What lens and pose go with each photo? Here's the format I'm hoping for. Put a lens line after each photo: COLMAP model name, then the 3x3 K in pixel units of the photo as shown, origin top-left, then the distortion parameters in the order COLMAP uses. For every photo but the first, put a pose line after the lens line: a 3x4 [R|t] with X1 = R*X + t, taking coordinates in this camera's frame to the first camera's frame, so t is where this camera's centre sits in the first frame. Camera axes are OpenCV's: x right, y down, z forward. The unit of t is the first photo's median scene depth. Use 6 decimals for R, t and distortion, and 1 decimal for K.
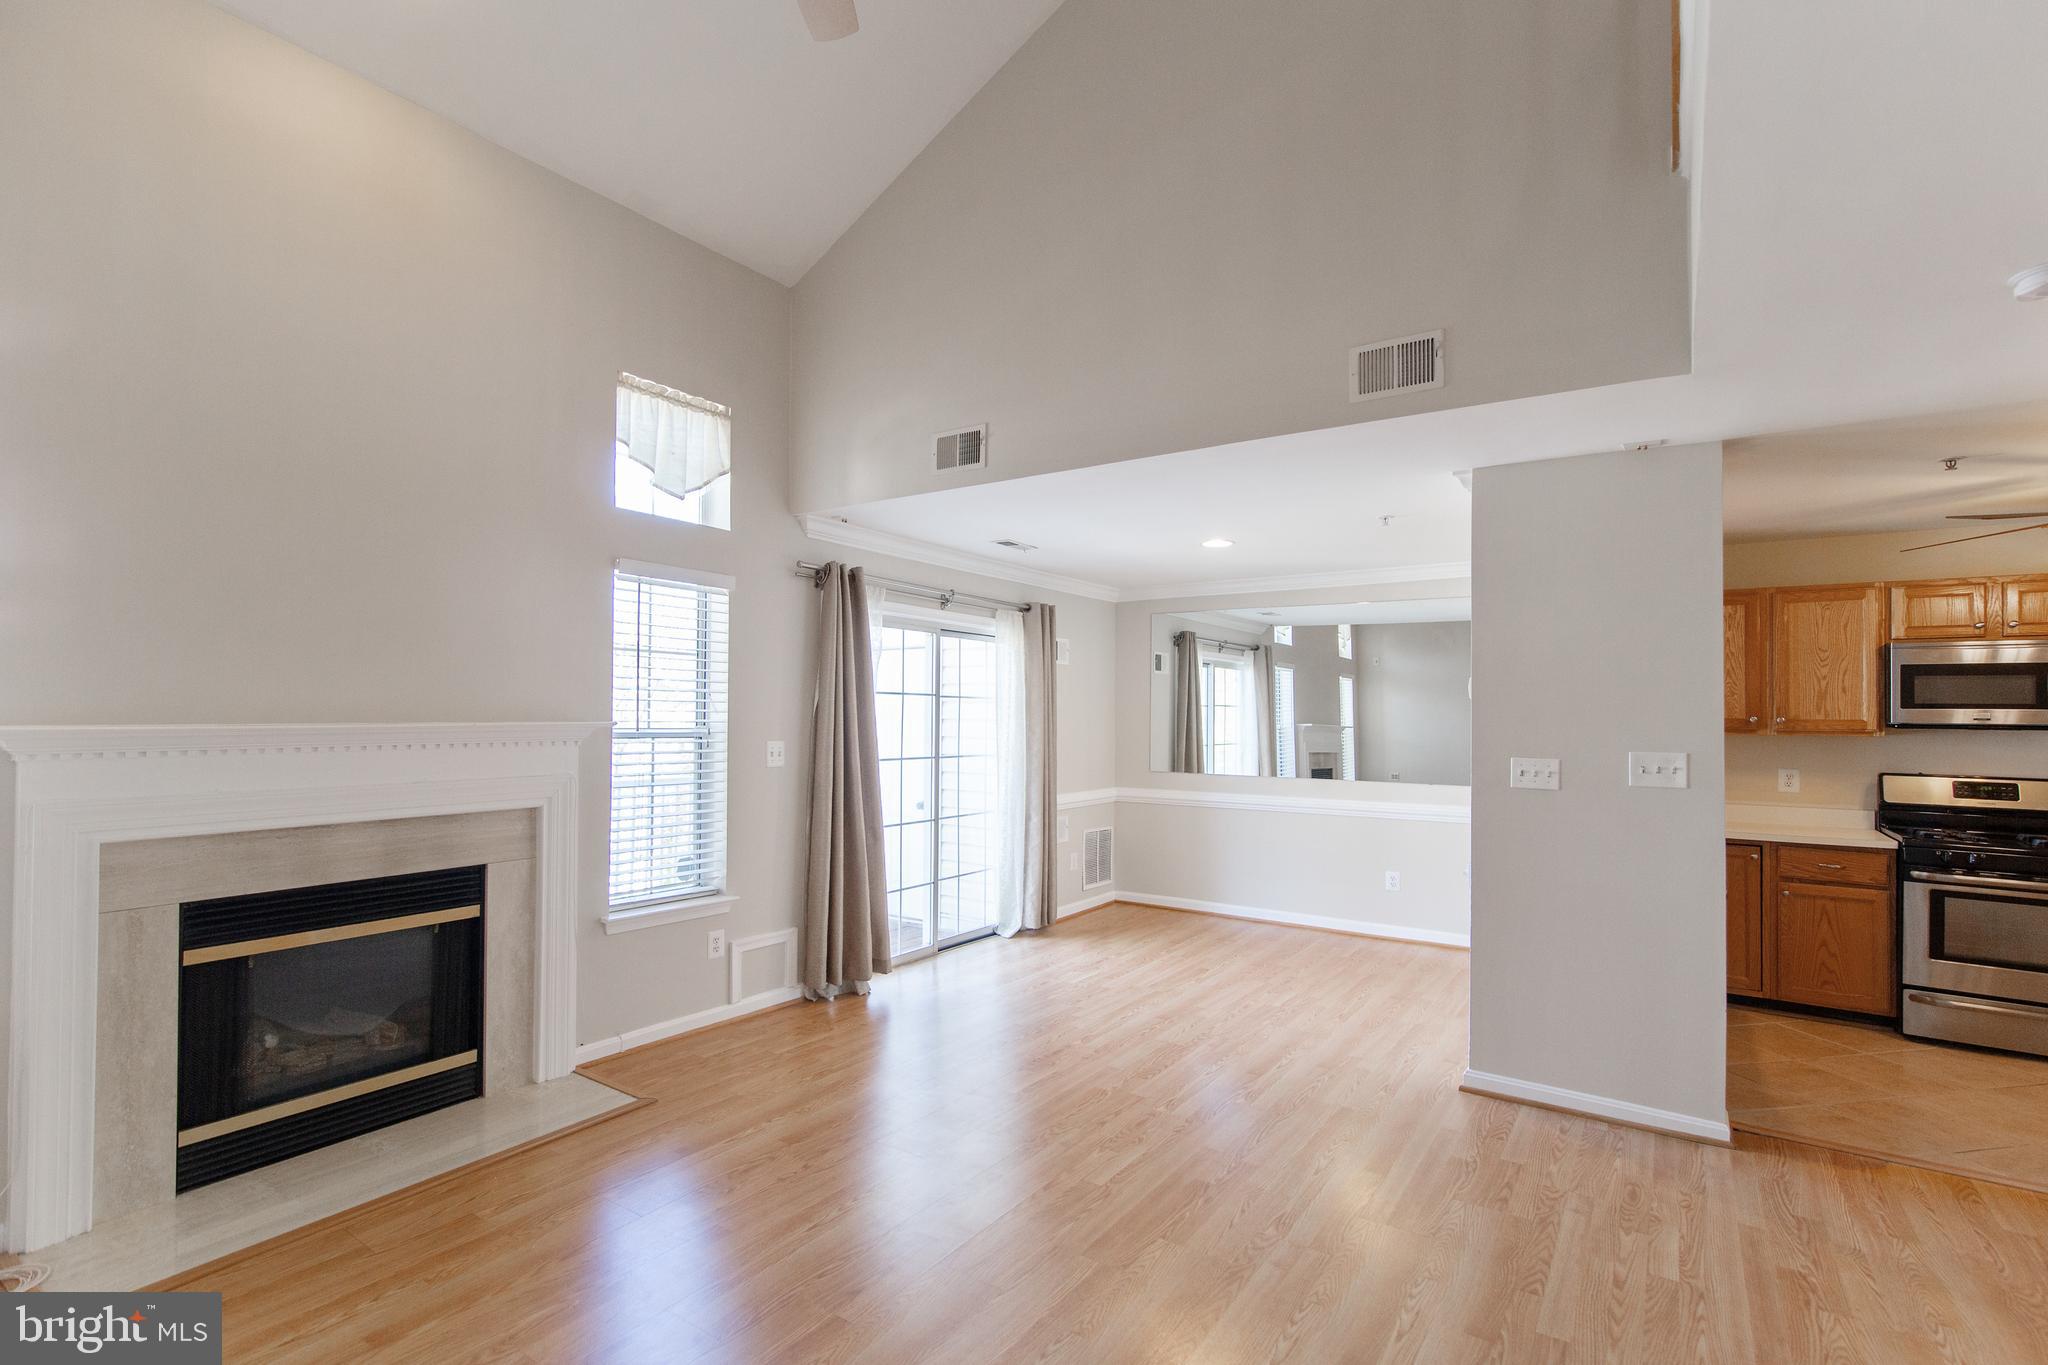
lens RADIAL K [[945.2, 0, 1019.9], [0, 945.2, 700.2], [0, 0, 1]] dist [0.000558, 0.001329]
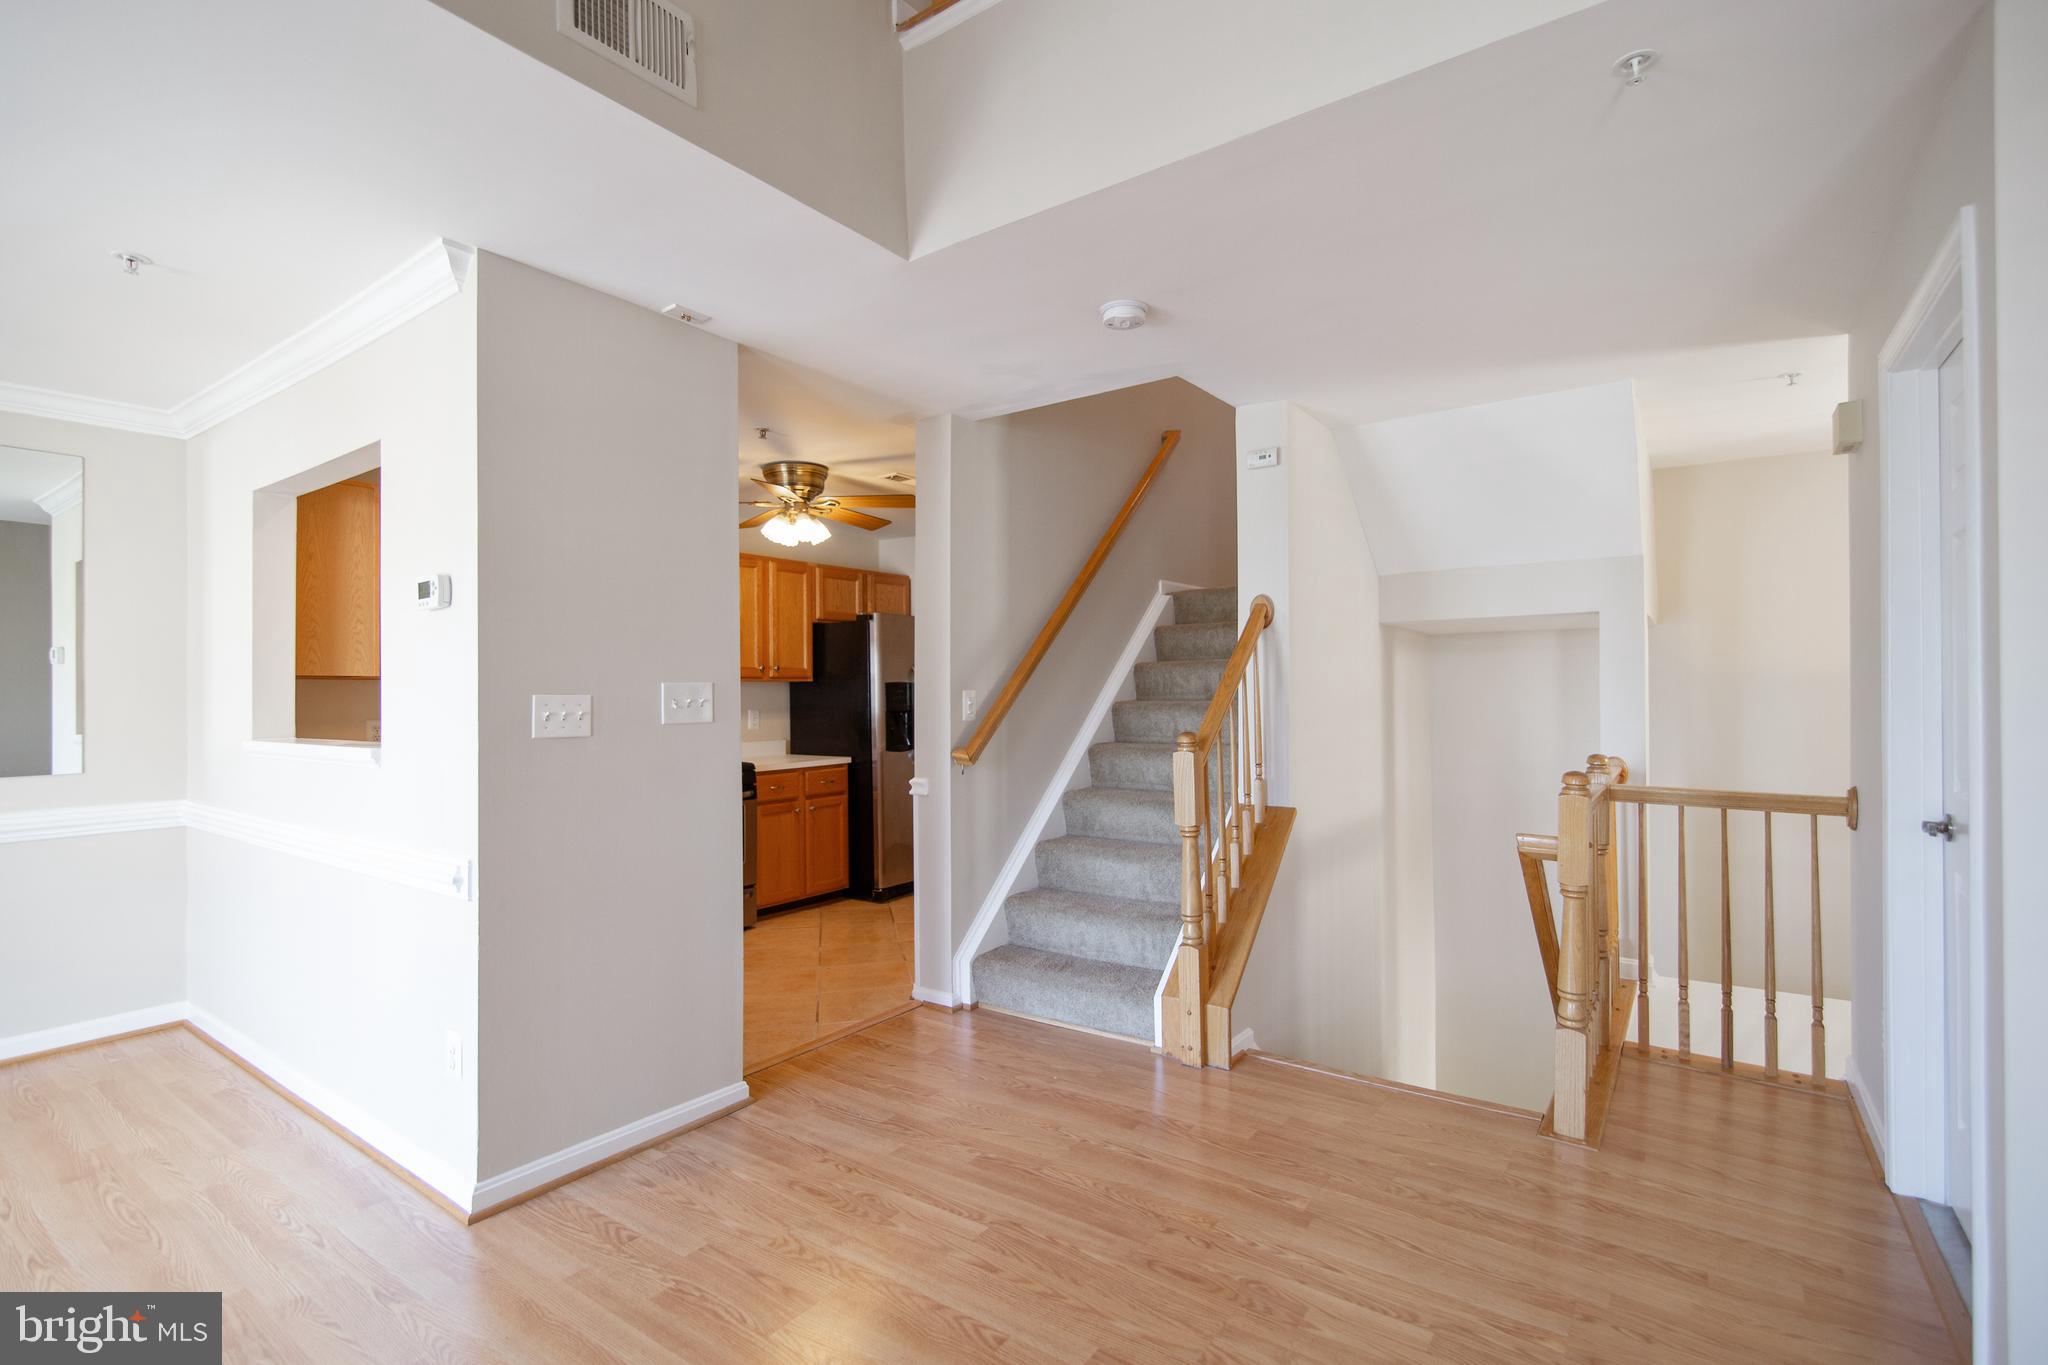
lens RADIAL K [[952.7, 0, 1015.8], [0, 952.7, 680.3], [0, 0, 1]] dist [-0.001395, 0.000449]
pose [[0.032556, 0.003347, 0.999464, -0.120711], [-0.007114, 0.999970, -0.003117, 0.036999], [-0.999445, -0.007009, 0.032579, 0.465288]]
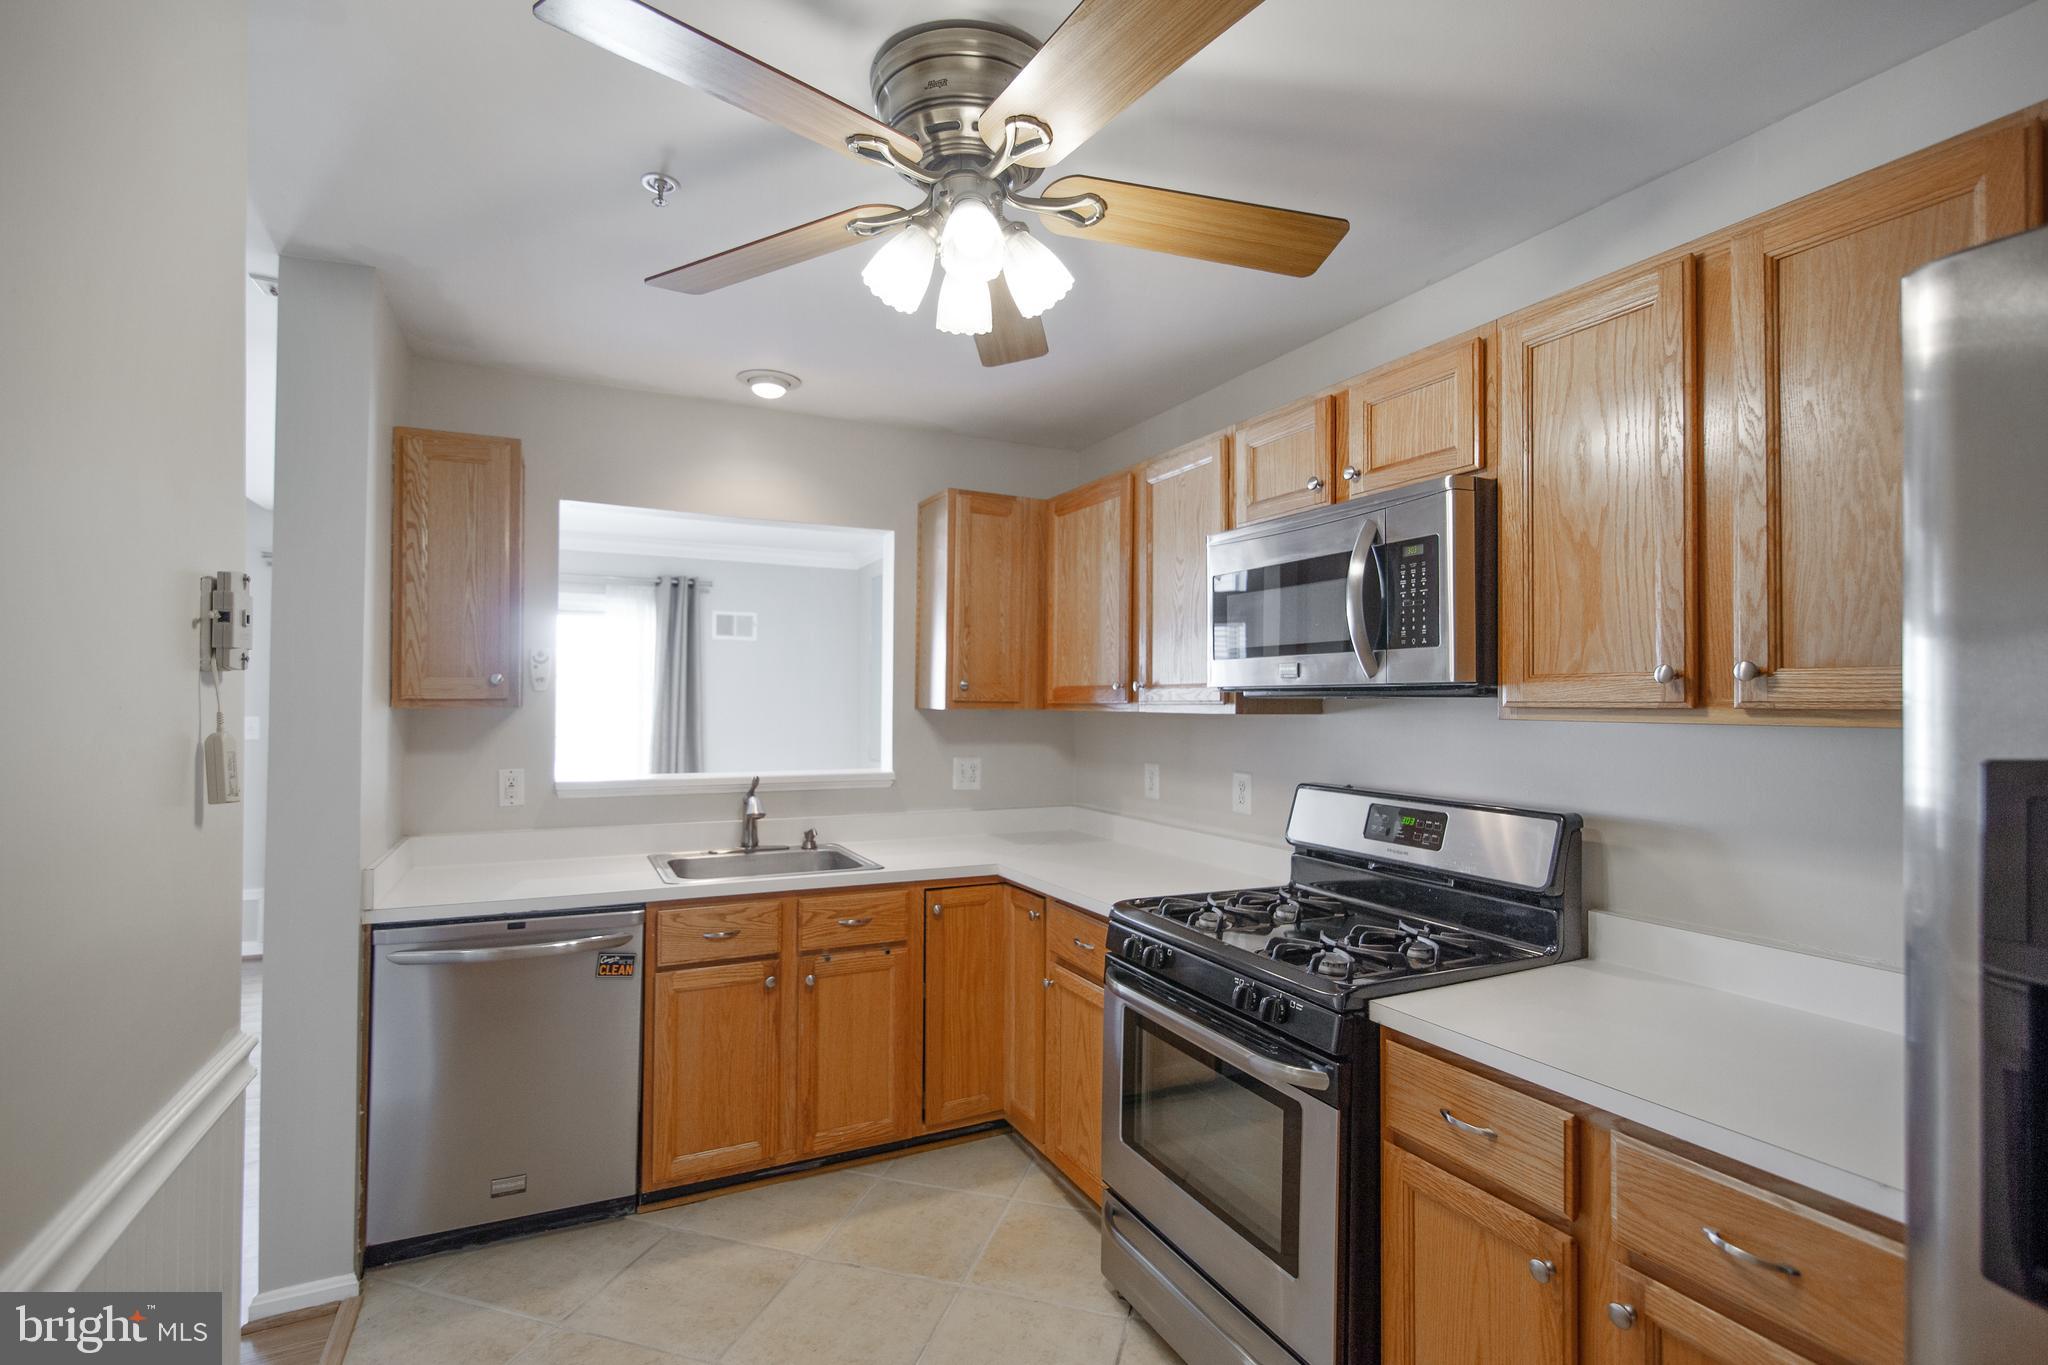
lens RADIAL K [[952.7, 0, 1015.8], [0, 952.7, 680.3], [0, 0, 1]] dist [-0.001395, 0.000449]
pose [[0.870329, -0.015084, -0.492240, 1.020505], [0.008115, 0.999834, -0.016290, 0.025752], [0.492404, 0.010183, 0.870307, 0.447690]]
